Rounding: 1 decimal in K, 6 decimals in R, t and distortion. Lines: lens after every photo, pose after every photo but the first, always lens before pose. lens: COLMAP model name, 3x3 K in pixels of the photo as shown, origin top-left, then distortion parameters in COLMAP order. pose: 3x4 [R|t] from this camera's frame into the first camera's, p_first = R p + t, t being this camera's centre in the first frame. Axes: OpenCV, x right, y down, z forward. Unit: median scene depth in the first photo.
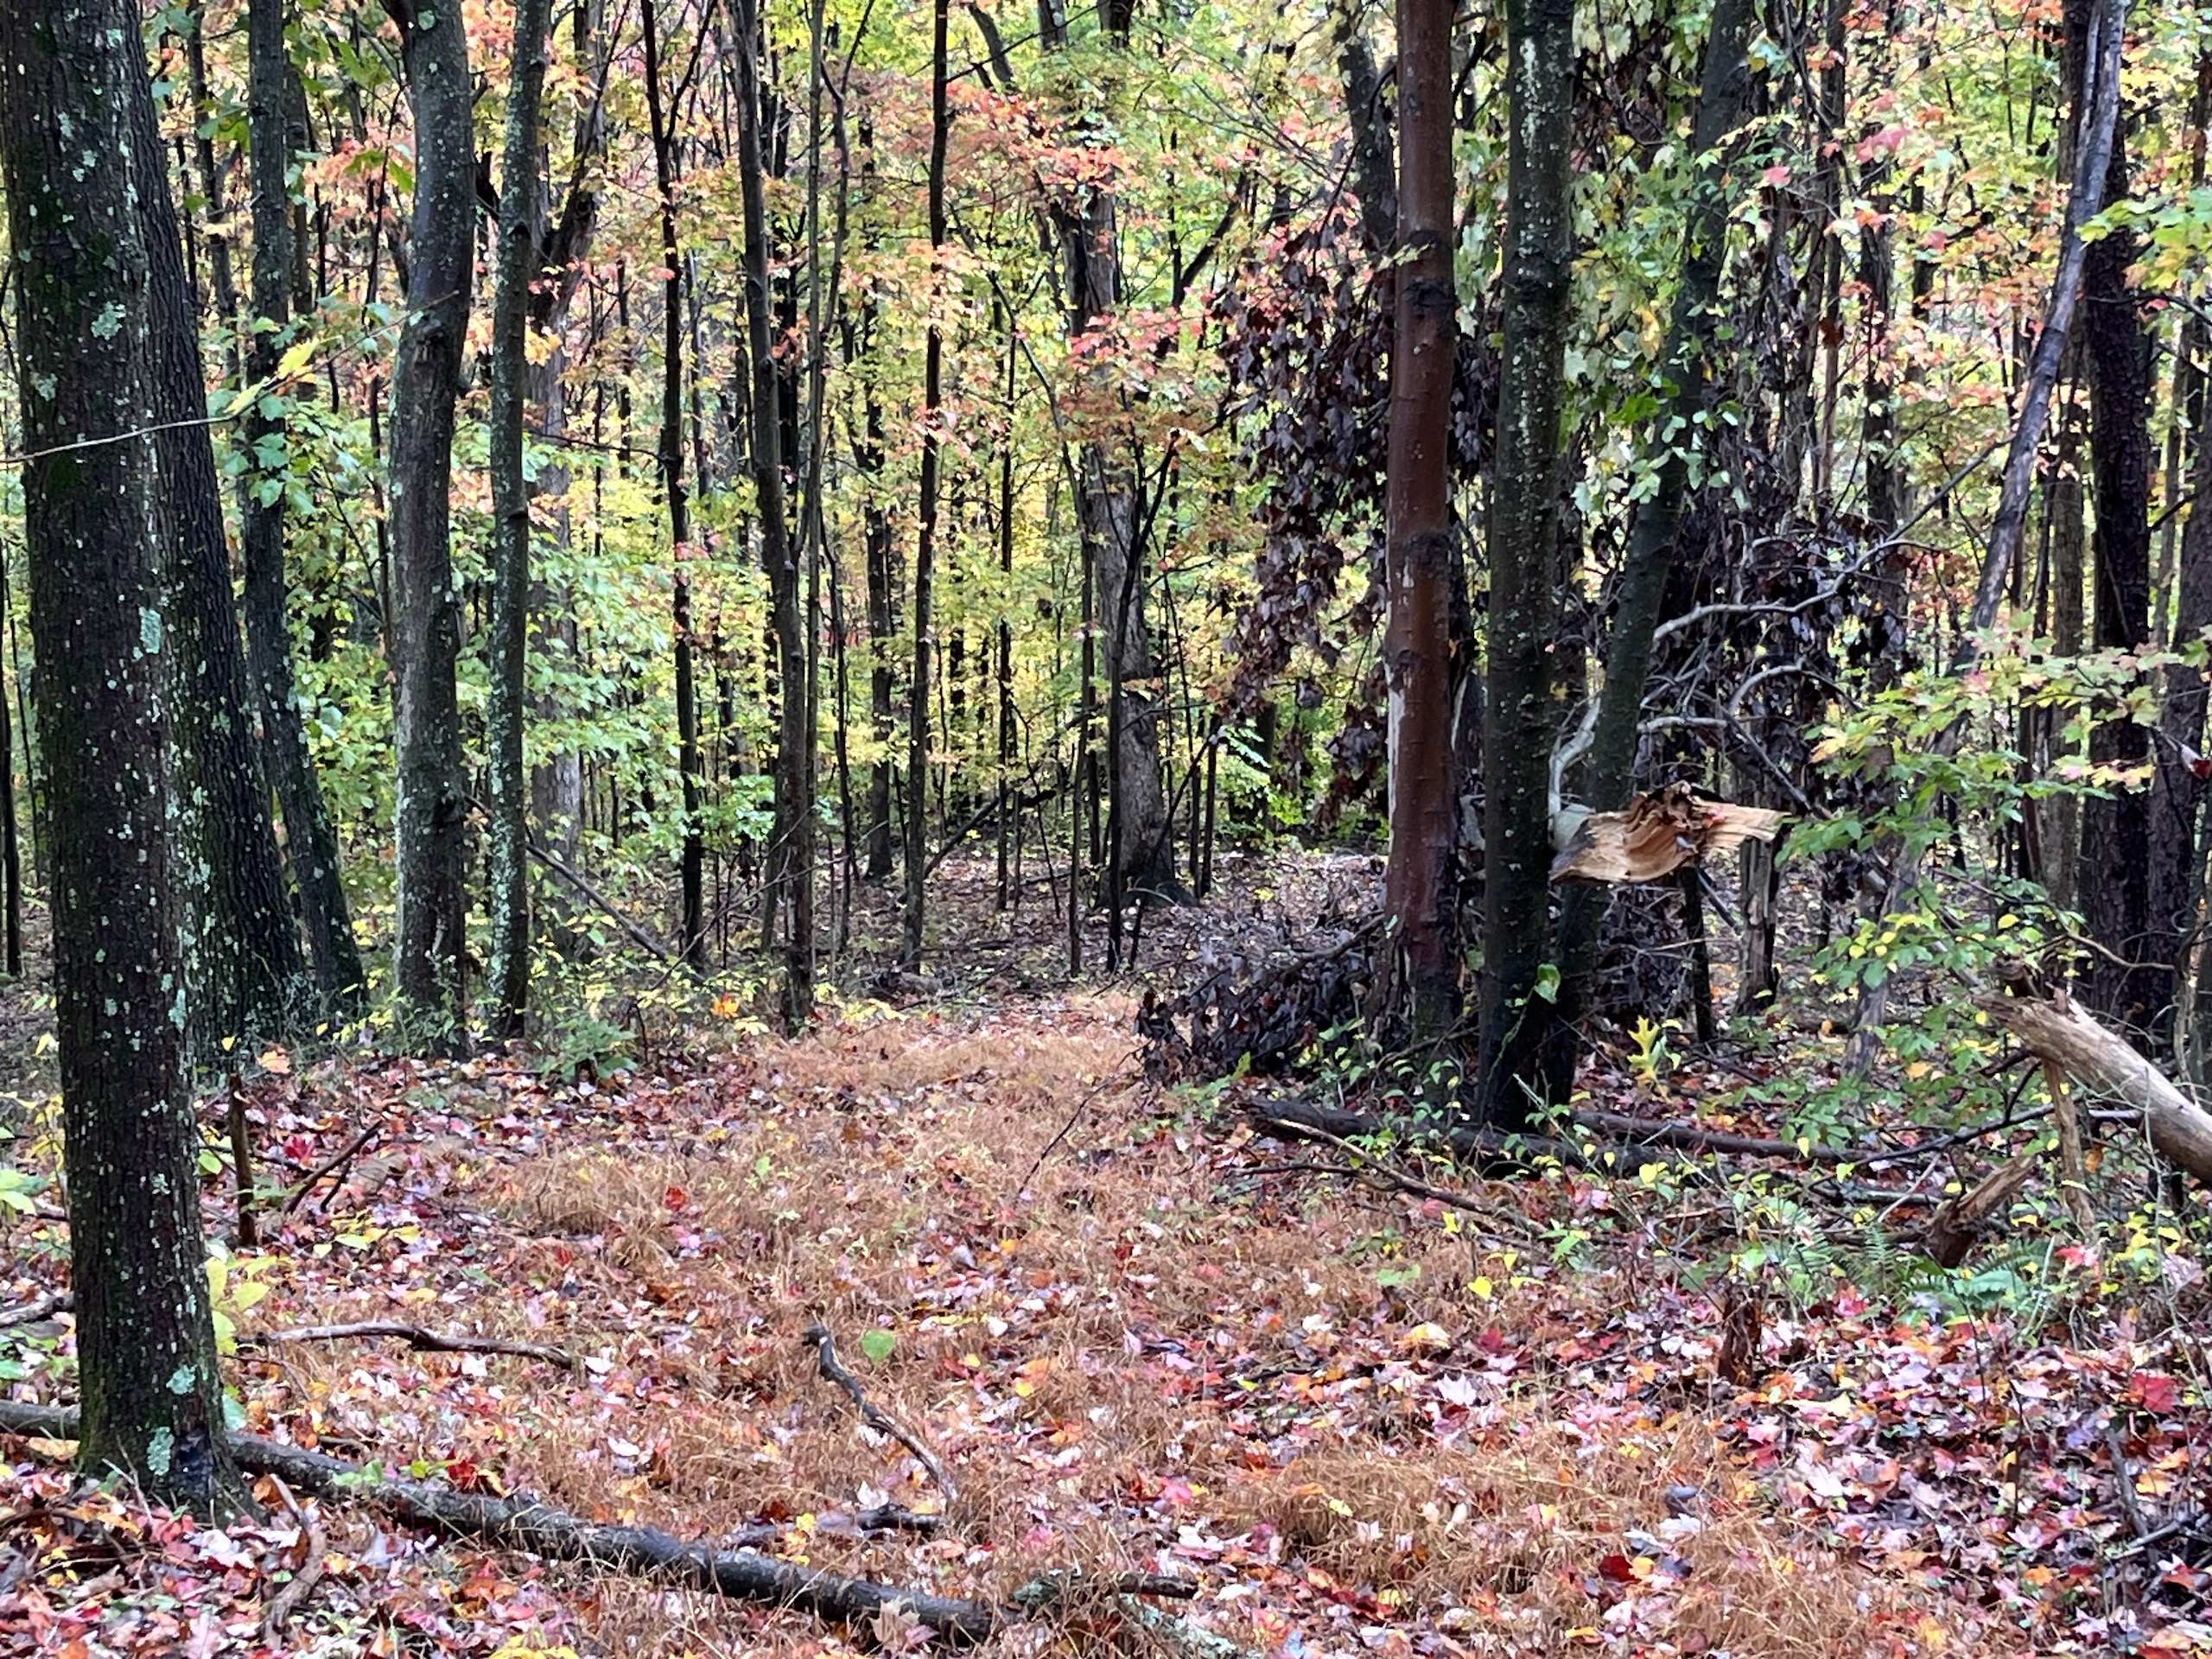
lens RADIAL K [[3988.6, 0, 1105.6], [0, 3988.6, 830.4], [0, 0, 1]] dist [0.036926, 0.000000]
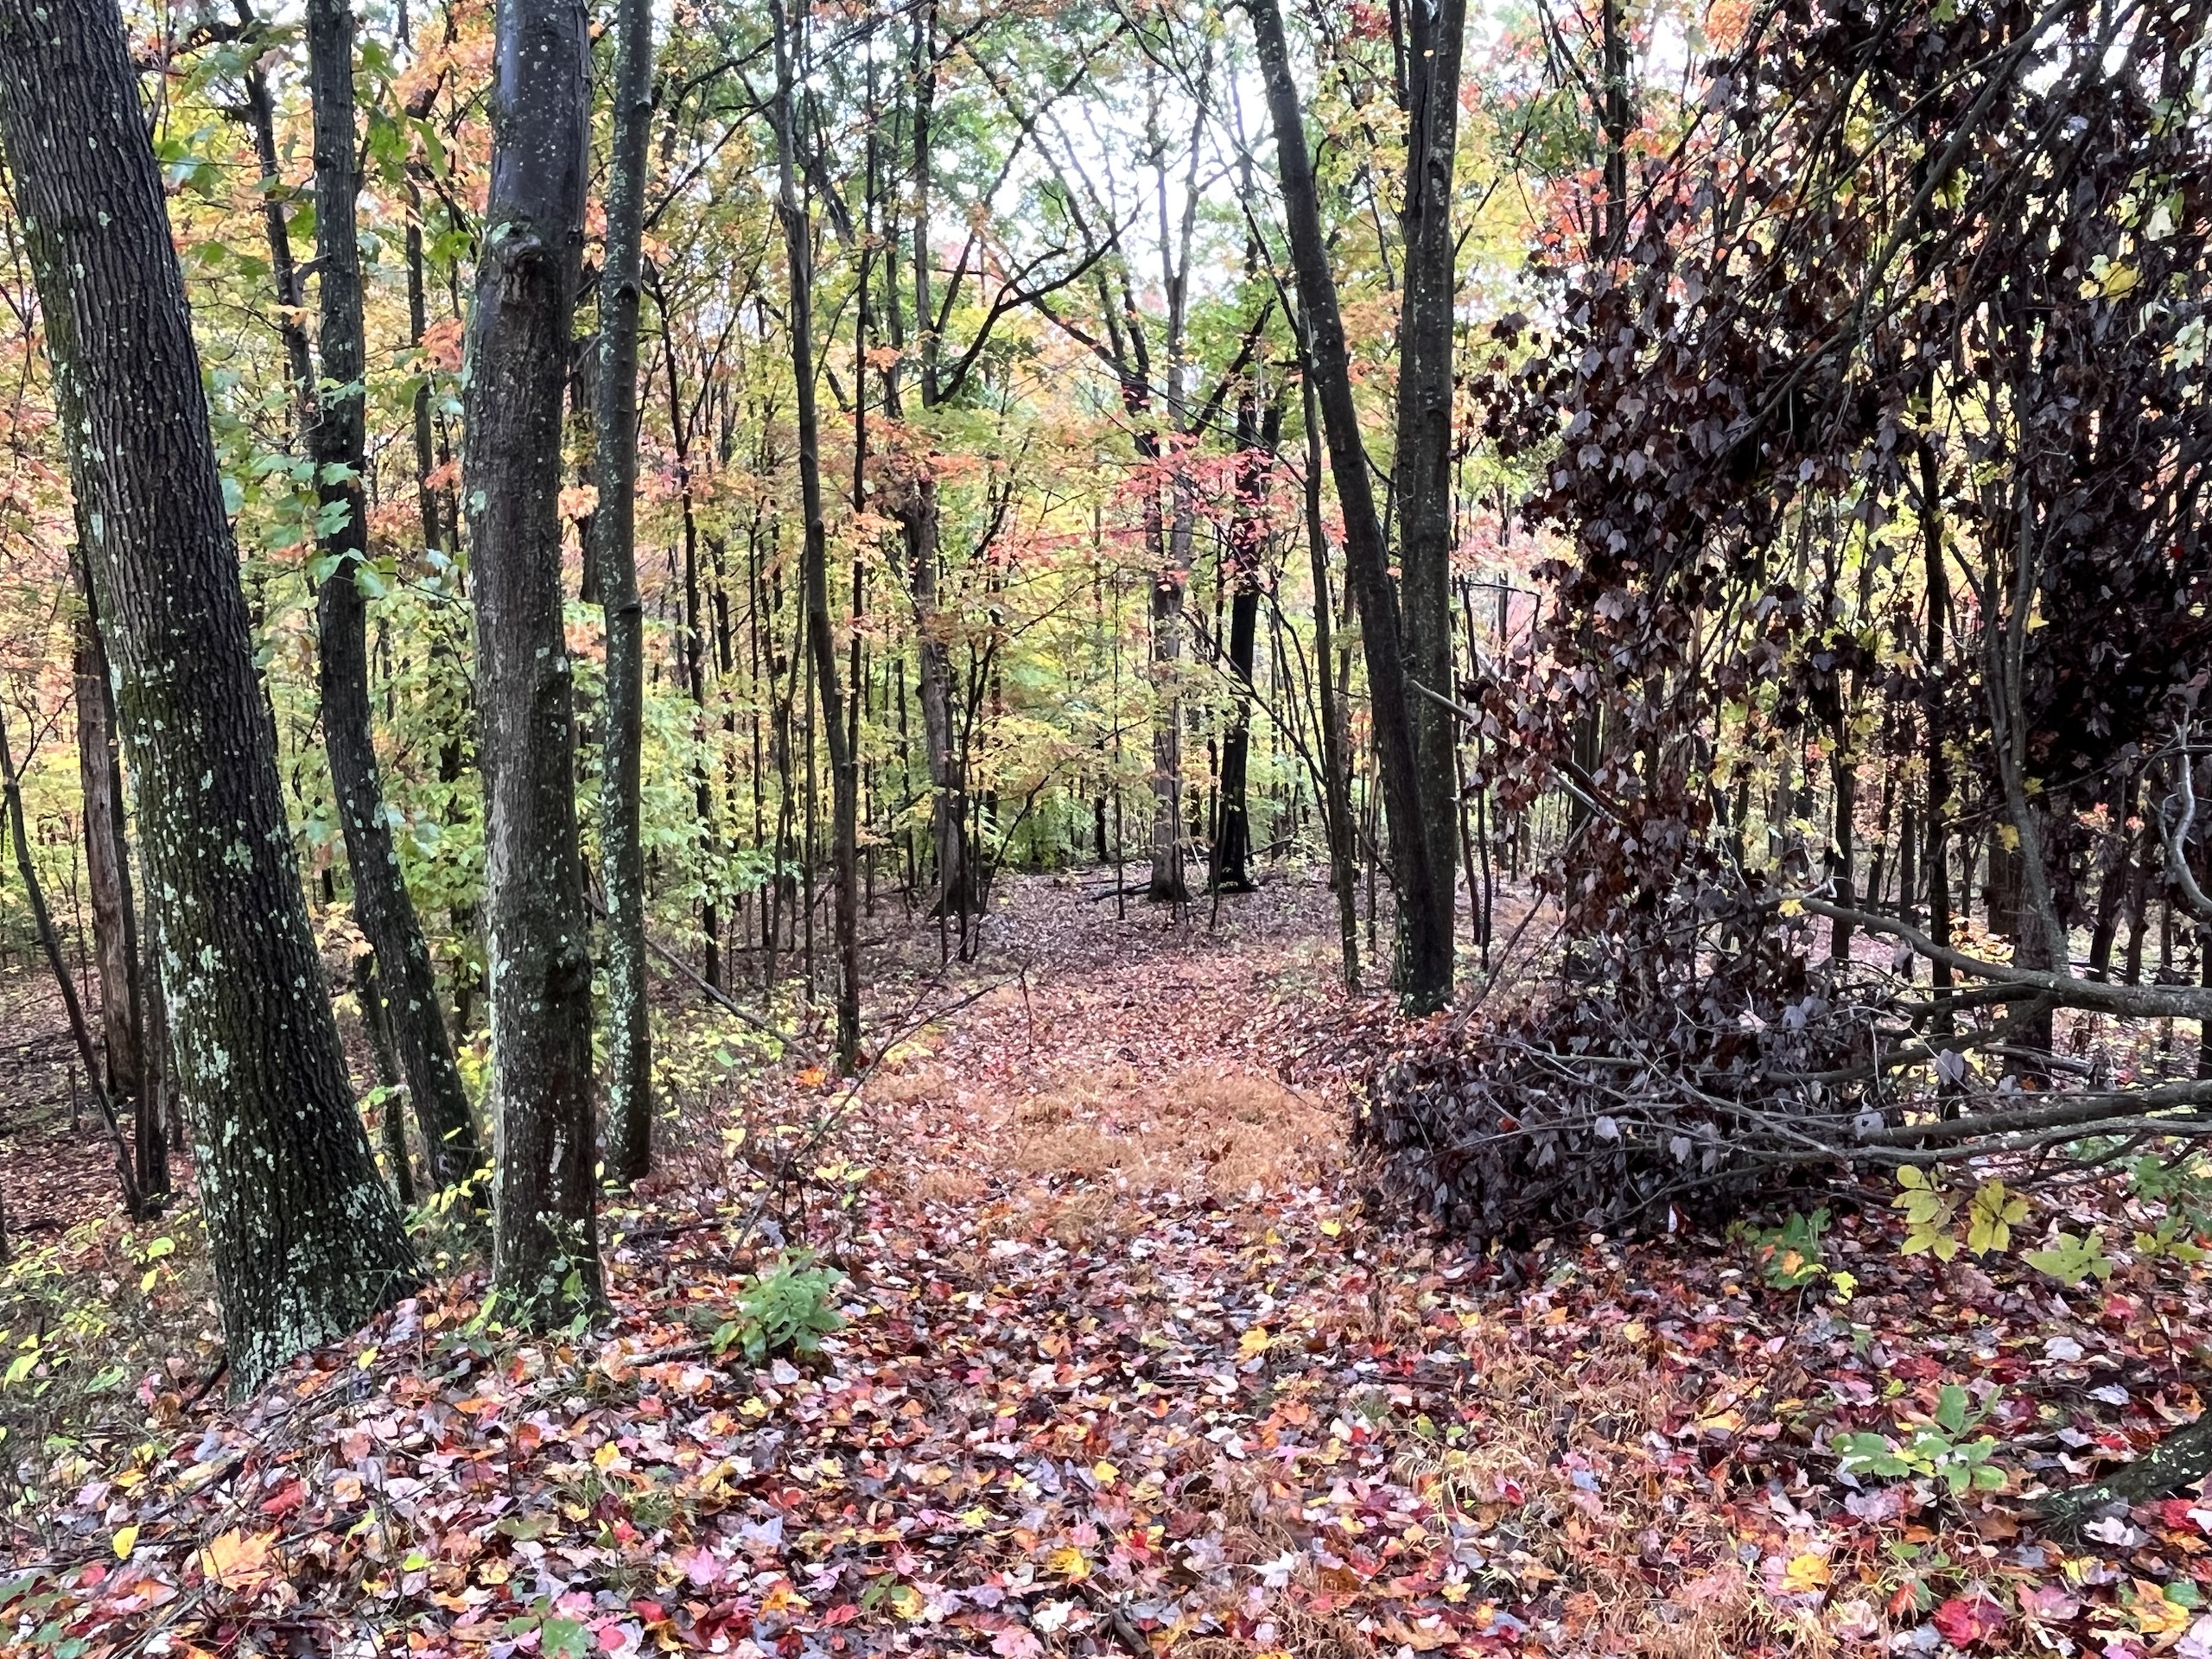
lens RADIAL K [[1715.7, 0, 1103.1], [0, 1715.7, 833.9], [0, 0, 1]] dist [-0.009542, -0.007001]
pose [[0.988195, -0.026079, 0.150966, -0.112689], [0.027659, 0.999582, -0.008377, -0.023735], [-0.150684, 0.012454, 0.988504, 0.666248]]
